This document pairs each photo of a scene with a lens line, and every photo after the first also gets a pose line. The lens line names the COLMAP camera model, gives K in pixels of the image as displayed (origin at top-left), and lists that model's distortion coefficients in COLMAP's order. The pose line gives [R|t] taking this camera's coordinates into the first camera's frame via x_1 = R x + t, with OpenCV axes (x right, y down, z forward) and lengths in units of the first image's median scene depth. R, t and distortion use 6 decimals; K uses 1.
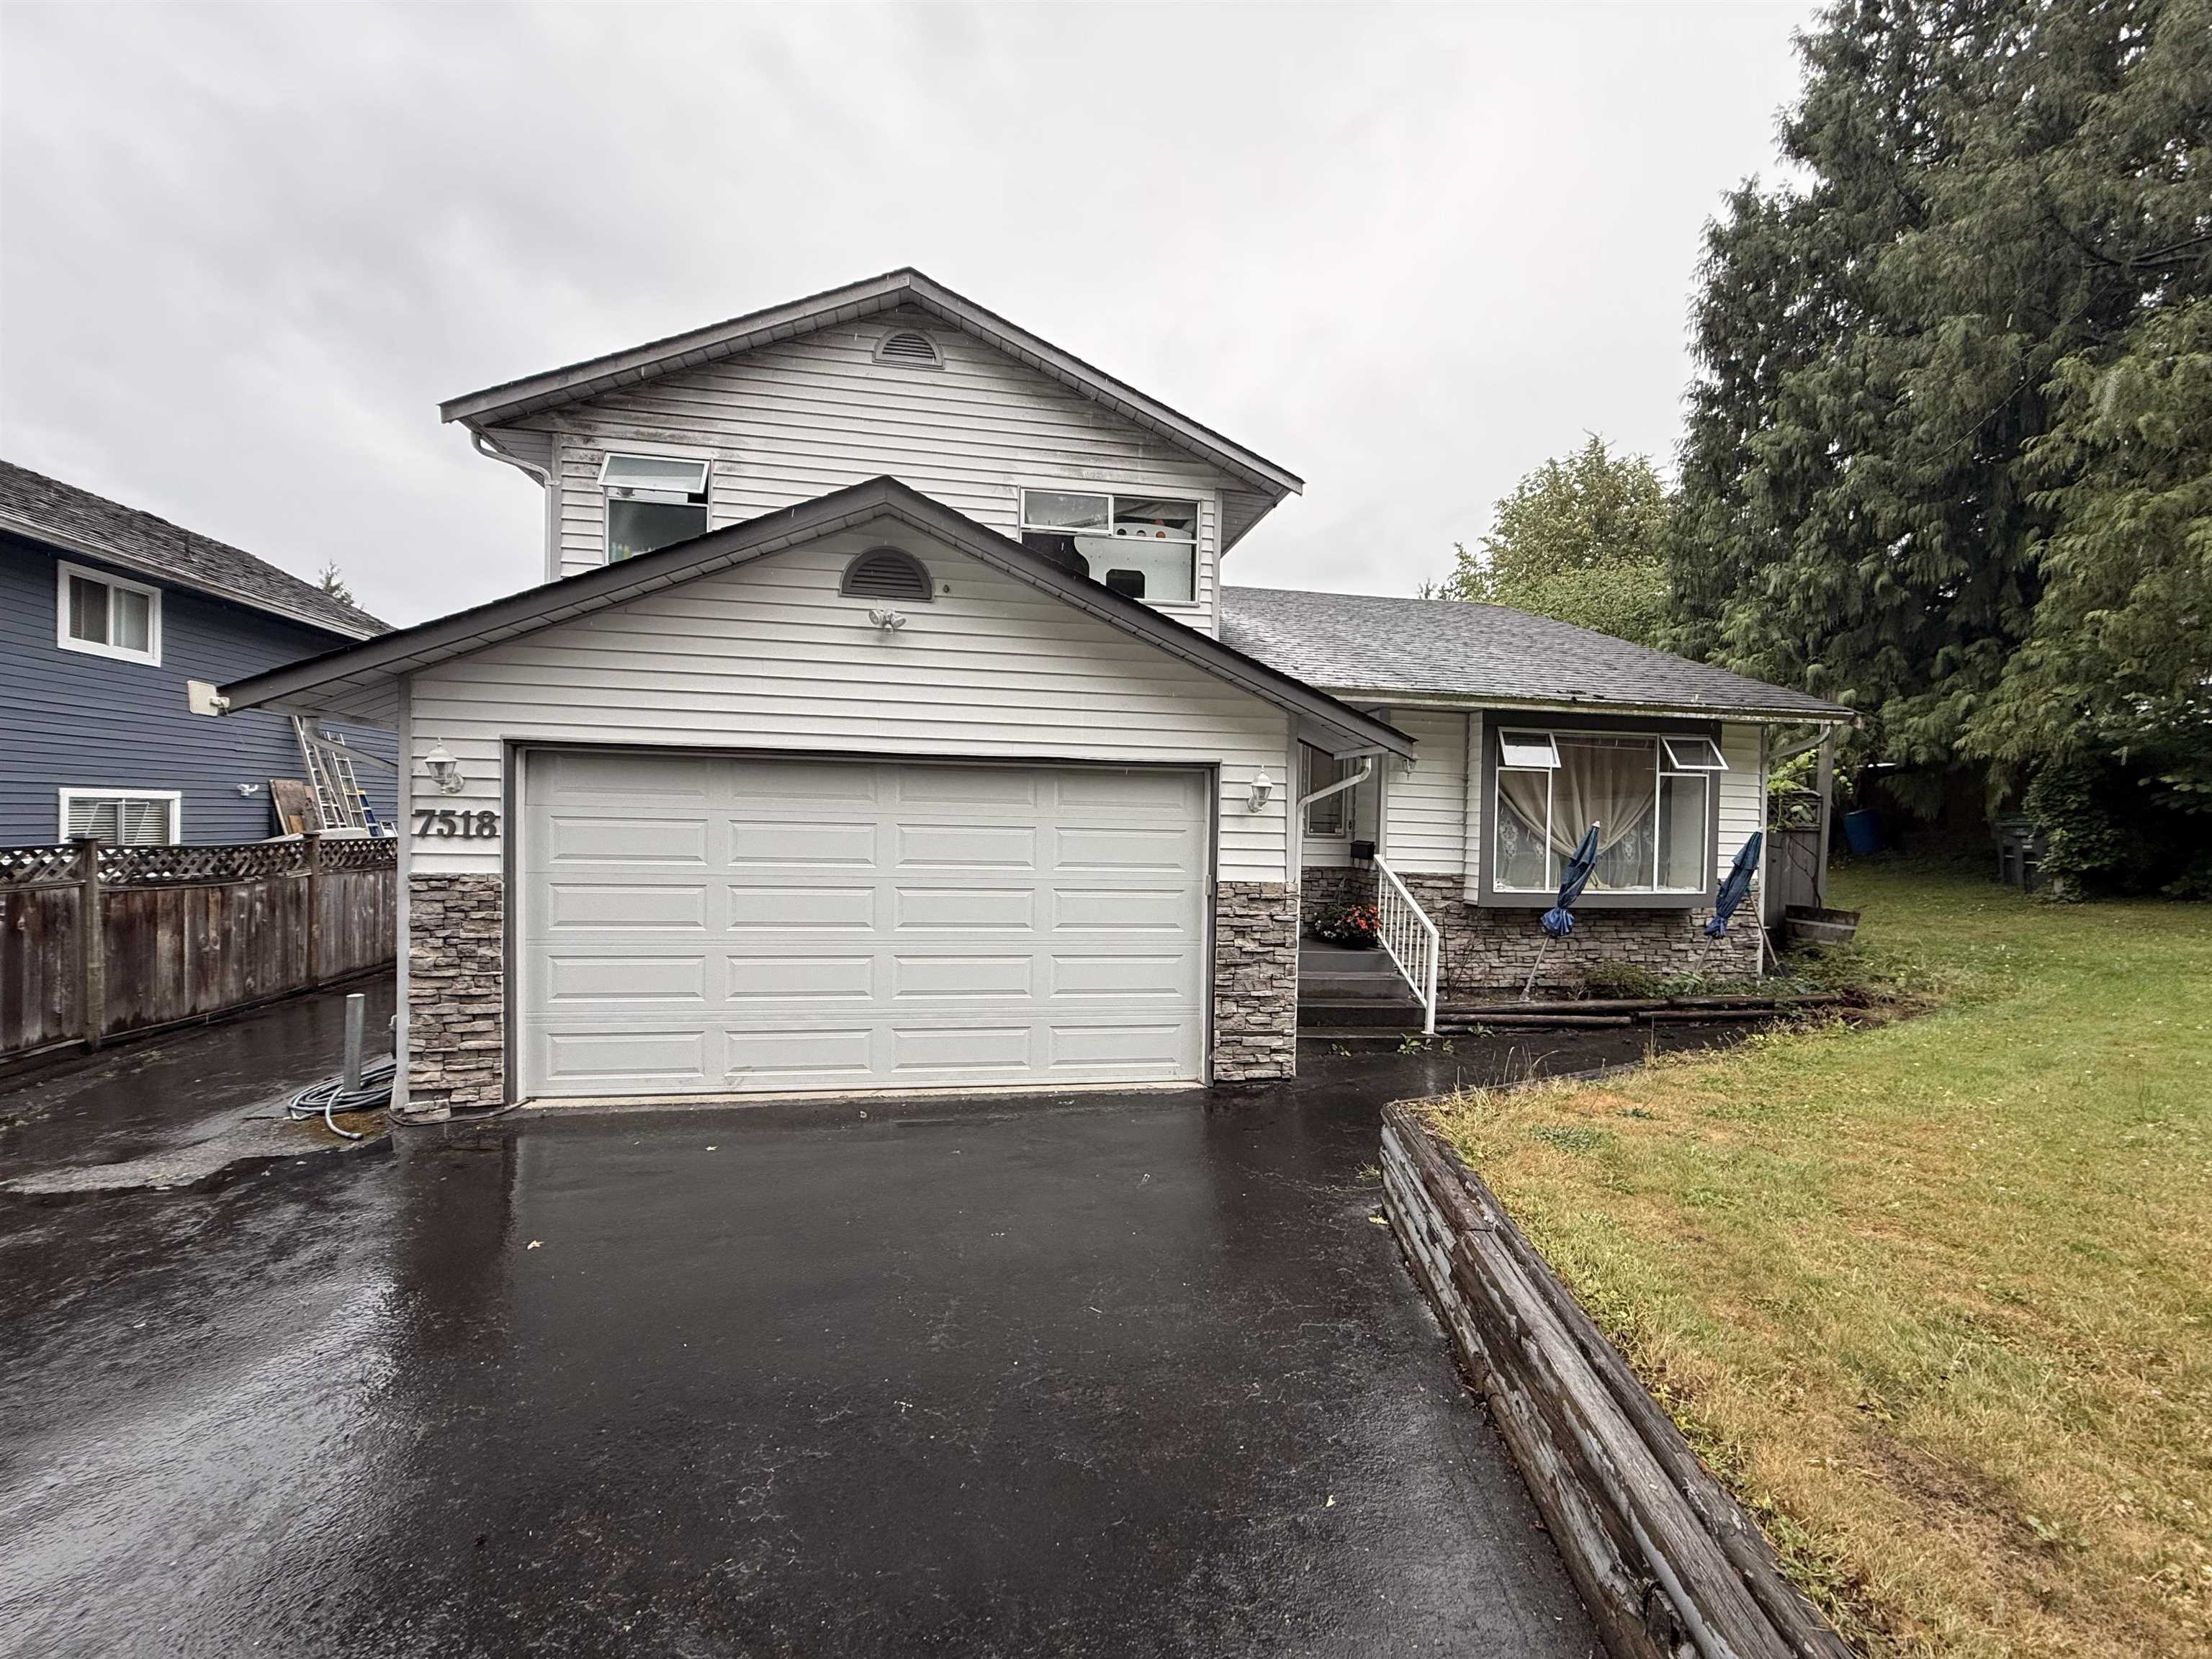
lens RADIAL K [[891.7, 0, 1104.6], [0, 891.7, 833.8], [0, 0, 1]] dist [-0.001124, -0.000057]
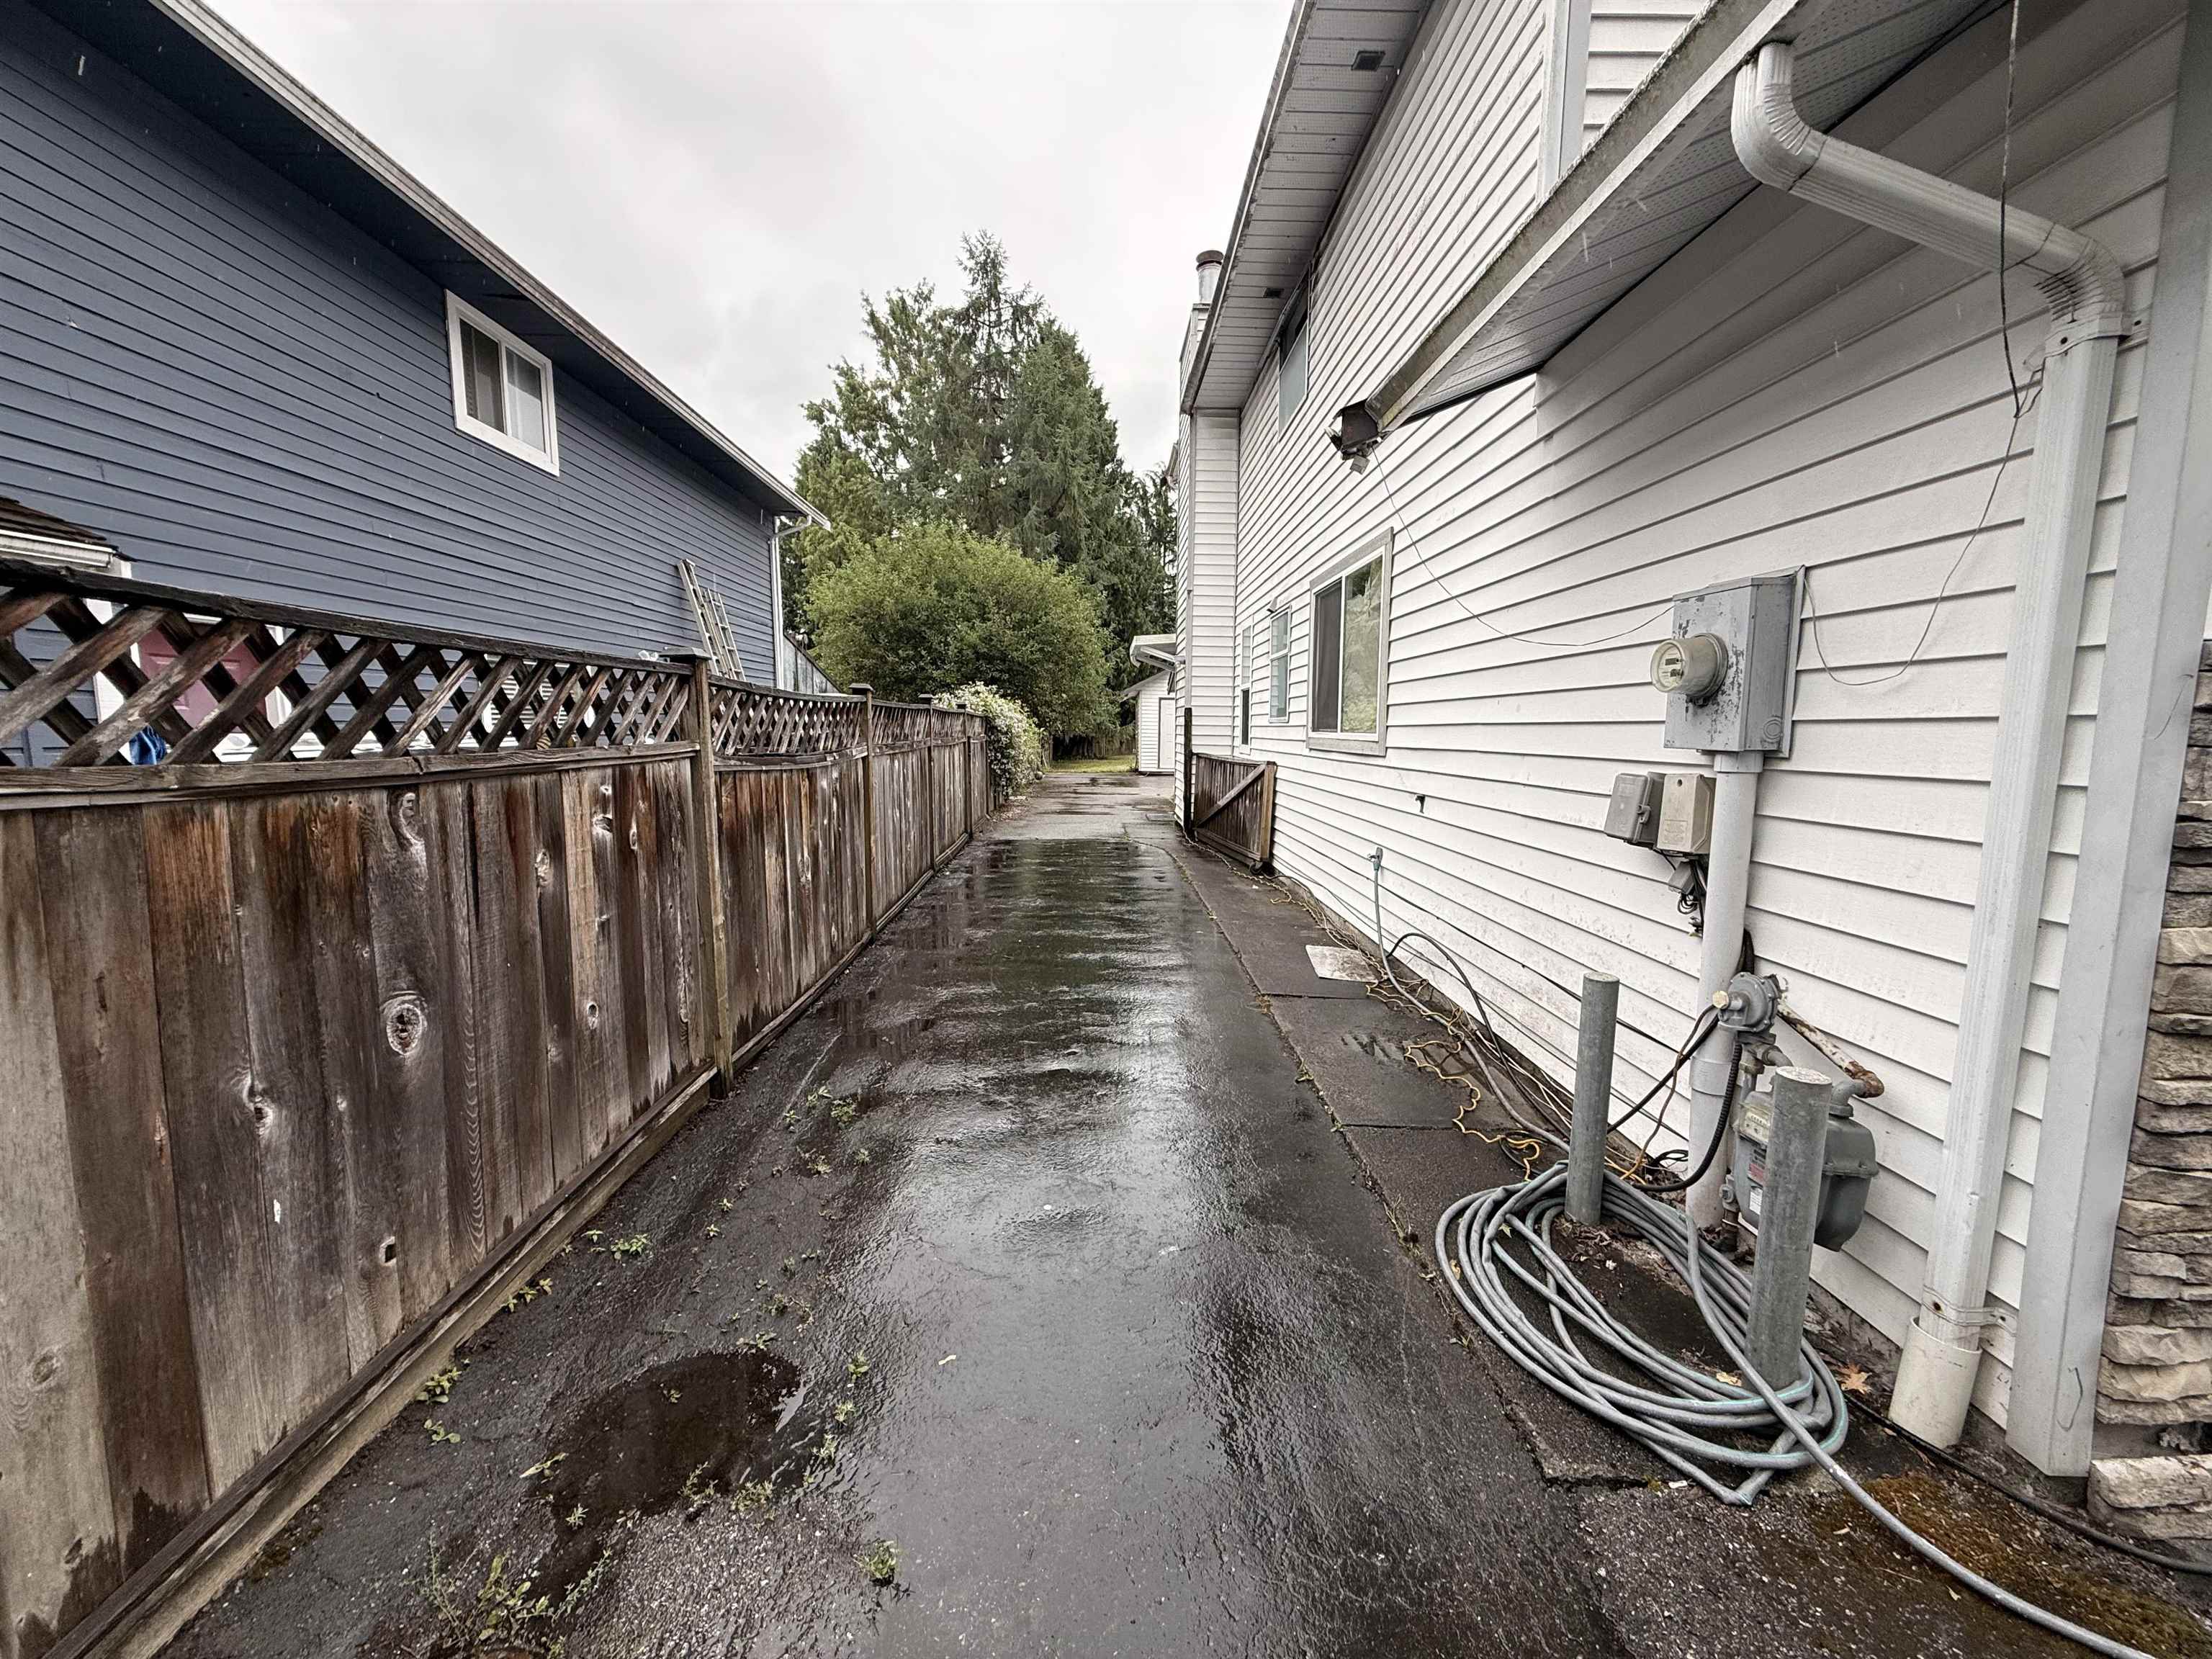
lens RADIAL K [[891.7, 0, 1104.4], [0, 891.7, 829.0], [0, 0, 1]] dist [-0.001124, -0.000057]
pose [[0.987451, -0.000450, -0.157928, -0.583646], [0.015907, 0.995194, 0.096626, 0.036882], [0.157126, -0.097925, 0.982712, 0.382198]]
